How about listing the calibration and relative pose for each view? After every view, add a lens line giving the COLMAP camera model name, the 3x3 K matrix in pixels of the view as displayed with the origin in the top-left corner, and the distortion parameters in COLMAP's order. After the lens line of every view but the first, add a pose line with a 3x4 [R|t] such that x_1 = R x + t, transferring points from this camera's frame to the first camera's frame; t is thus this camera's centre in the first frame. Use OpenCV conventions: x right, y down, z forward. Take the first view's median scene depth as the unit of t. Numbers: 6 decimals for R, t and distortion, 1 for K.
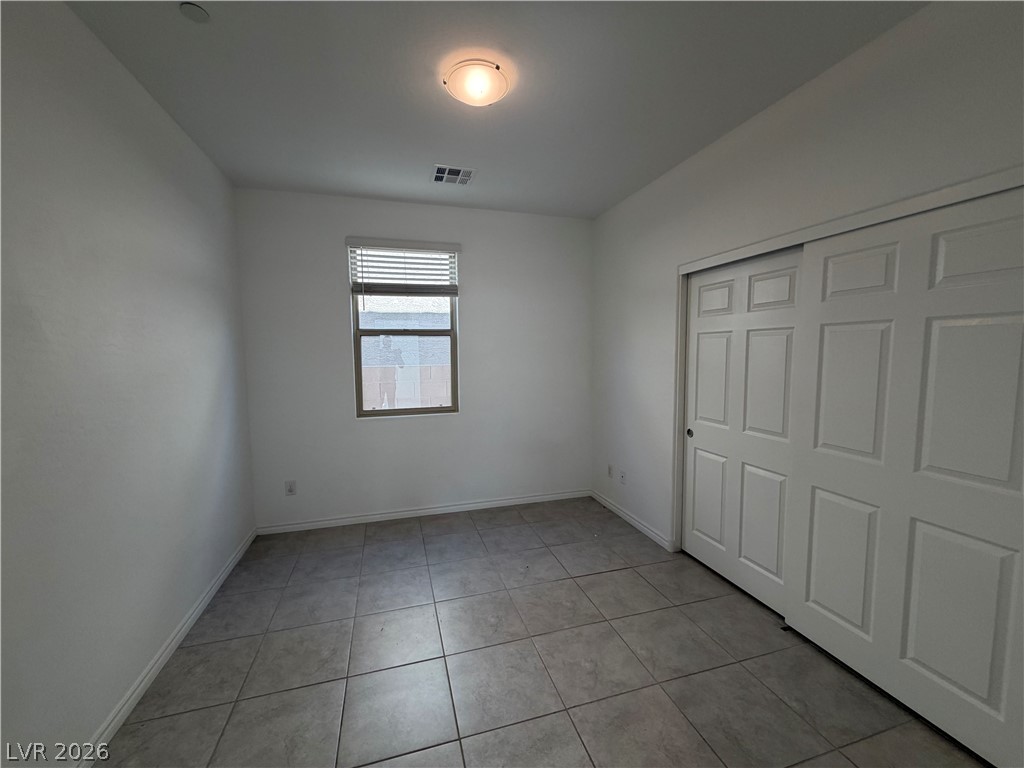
lens RADIAL K [[411.6, 0, 509.0], [0, 411.6, 385.6], [0, 0, 1]] dist [0.004318, -0.000090]
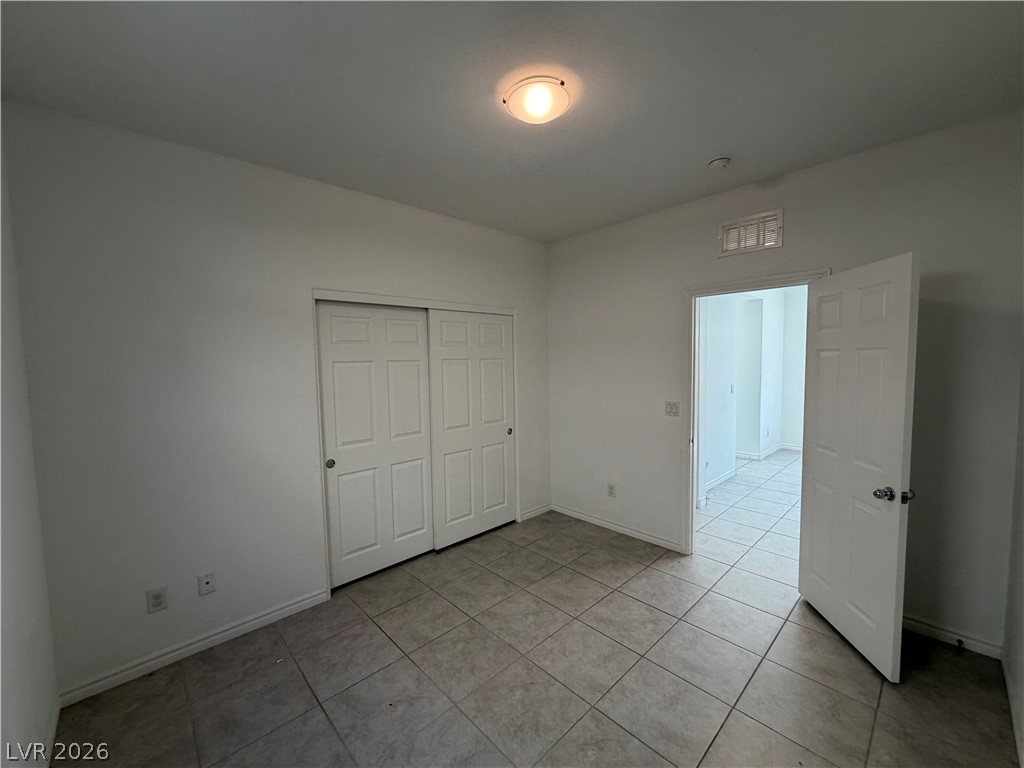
lens RADIAL K [[411.6, 0, 509.9], [0, 411.6, 384.8], [0, 0, 1]] dist [0.004318, -0.000090]
pose [[-0.460428, -0.033590, 0.887061, -0.756726], [0.096095, 0.991526, 0.087423, -0.140981], [-0.882480, 0.125494, -0.453298, 1.298562]]
